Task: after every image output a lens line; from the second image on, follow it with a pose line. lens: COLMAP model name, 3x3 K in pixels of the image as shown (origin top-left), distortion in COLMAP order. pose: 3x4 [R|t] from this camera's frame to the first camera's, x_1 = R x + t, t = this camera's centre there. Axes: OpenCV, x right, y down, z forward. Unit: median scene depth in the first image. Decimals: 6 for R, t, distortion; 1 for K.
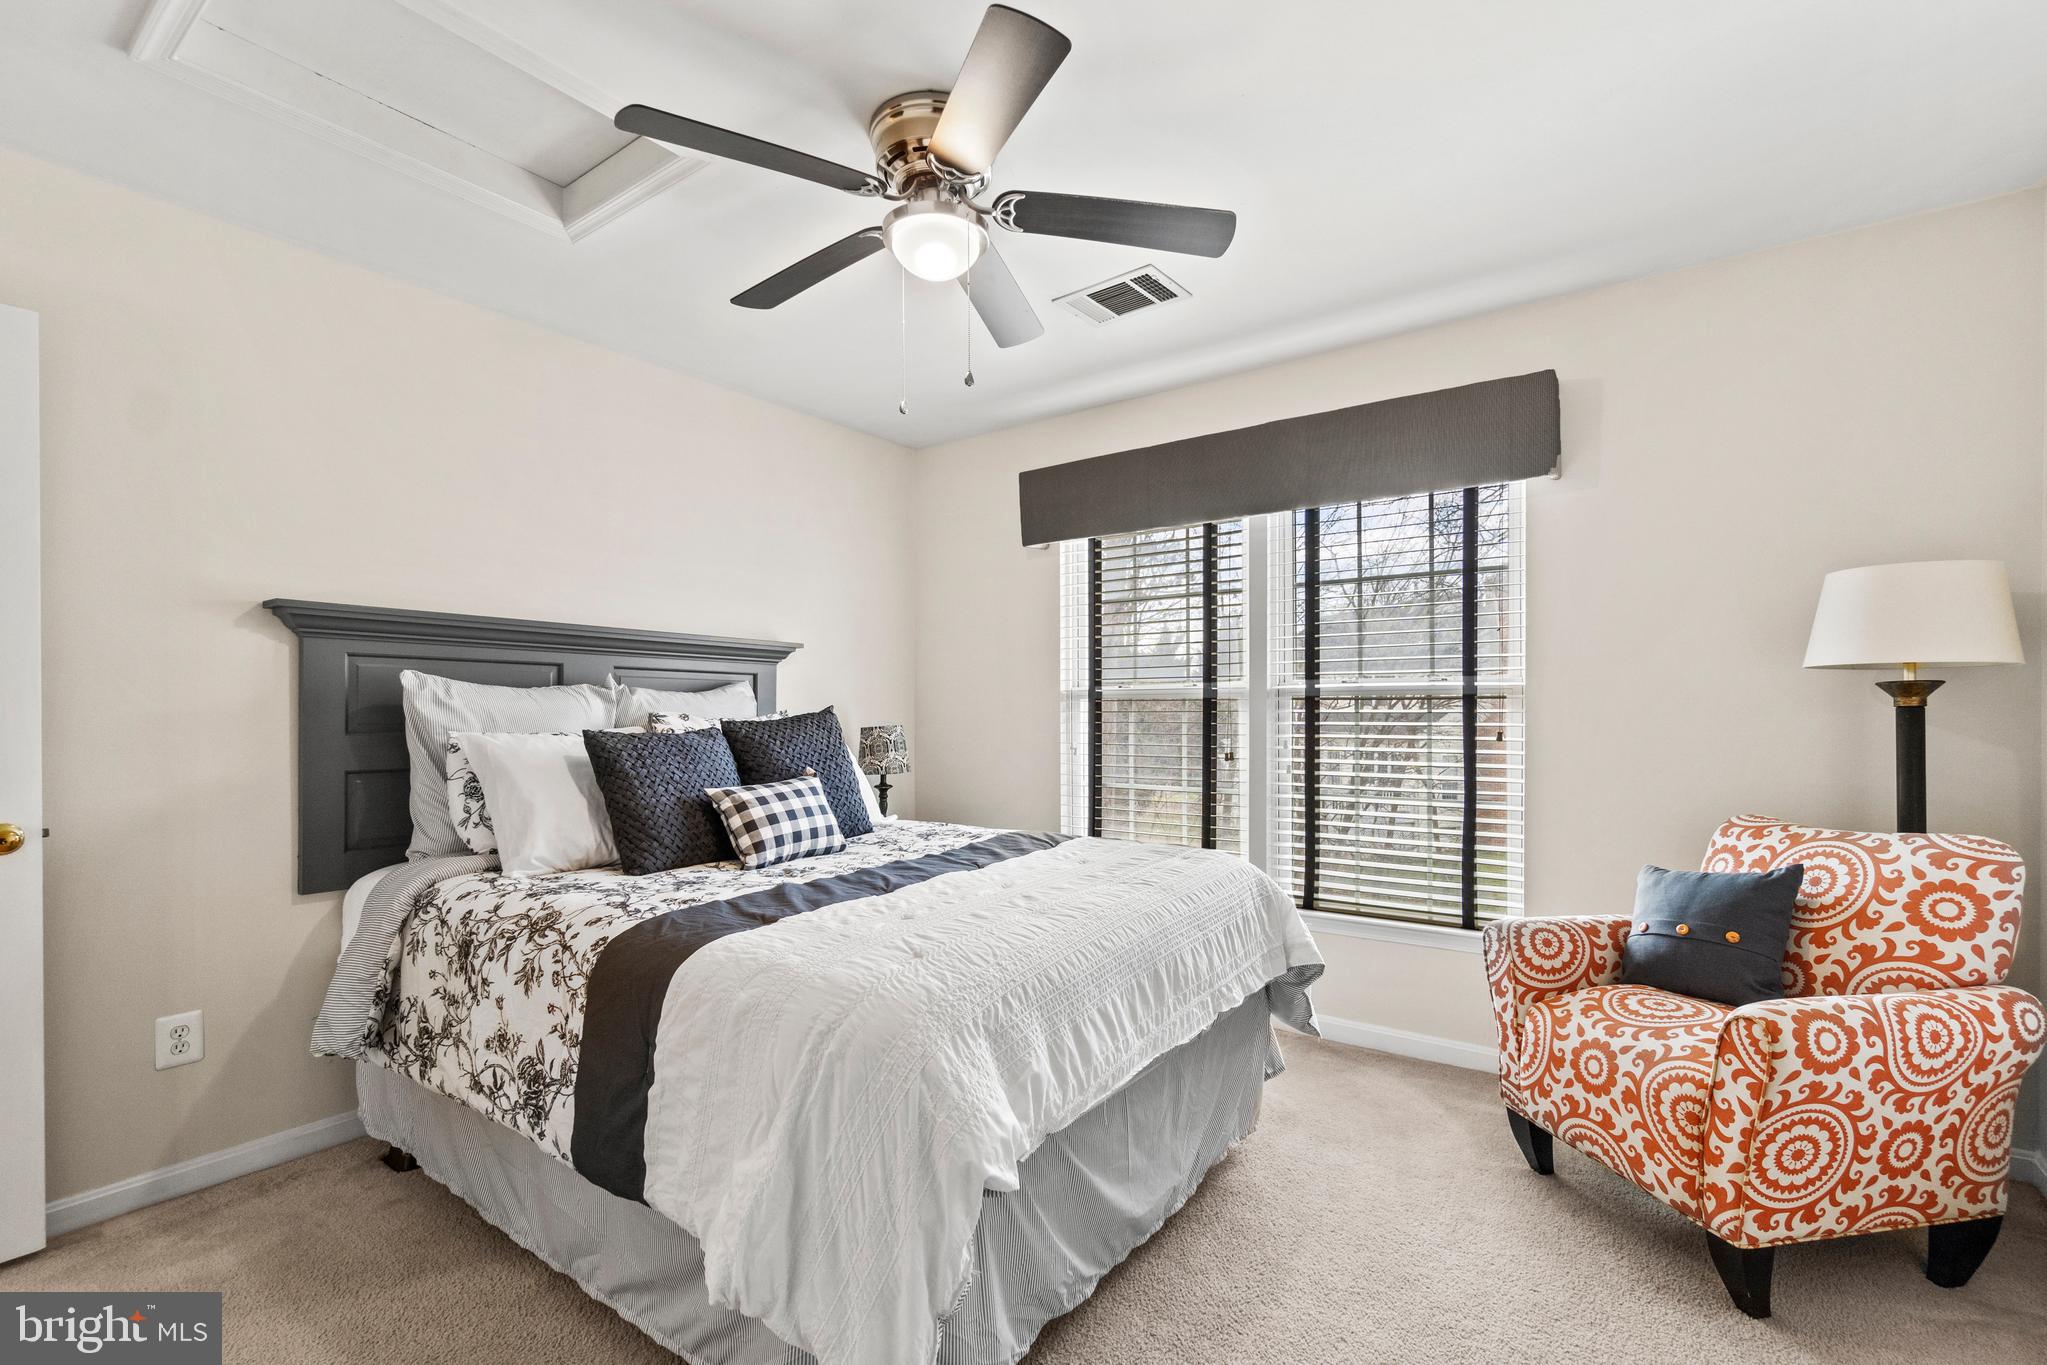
lens RADIAL K [[909.6, 0, 1020.5], [0, 909.6, 711.3], [0, 0, 1]] dist [0.000023, -0.000076]
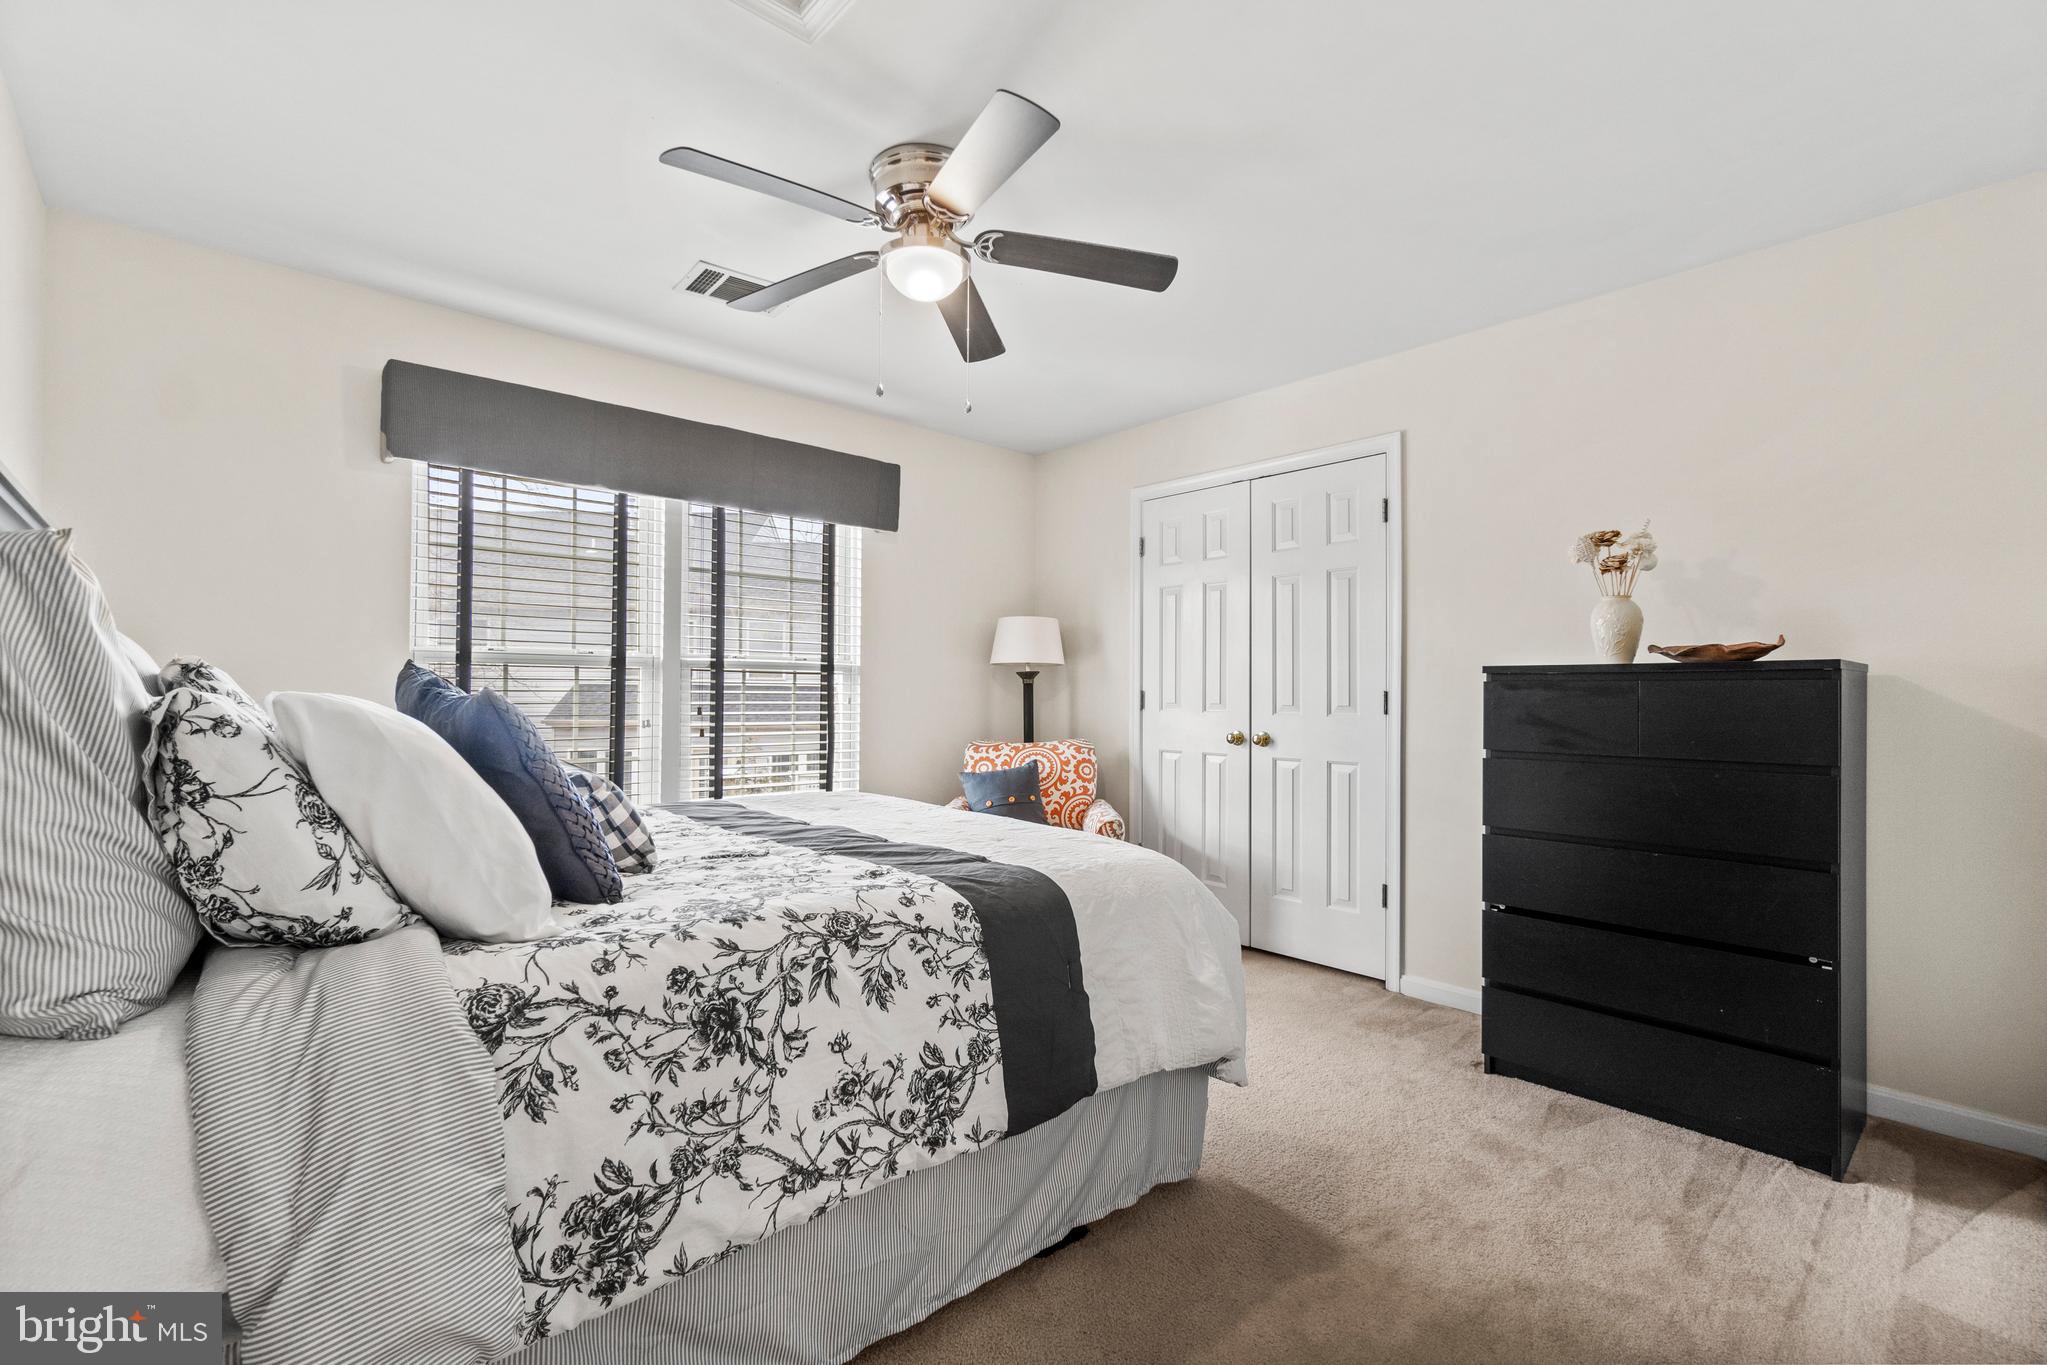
lens RADIAL K [[881.3, 0, 1022.2], [0, 881.3, 690.2], [0, 0, 1]] dist [-0.001904, -0.000039]
pose [[0.217510, 0.008745, 0.976019, -1.109683], [-0.004670, 0.999958, -0.007918, 0.028754], [-0.976047, -0.002836, 0.217542, 0.613922]]
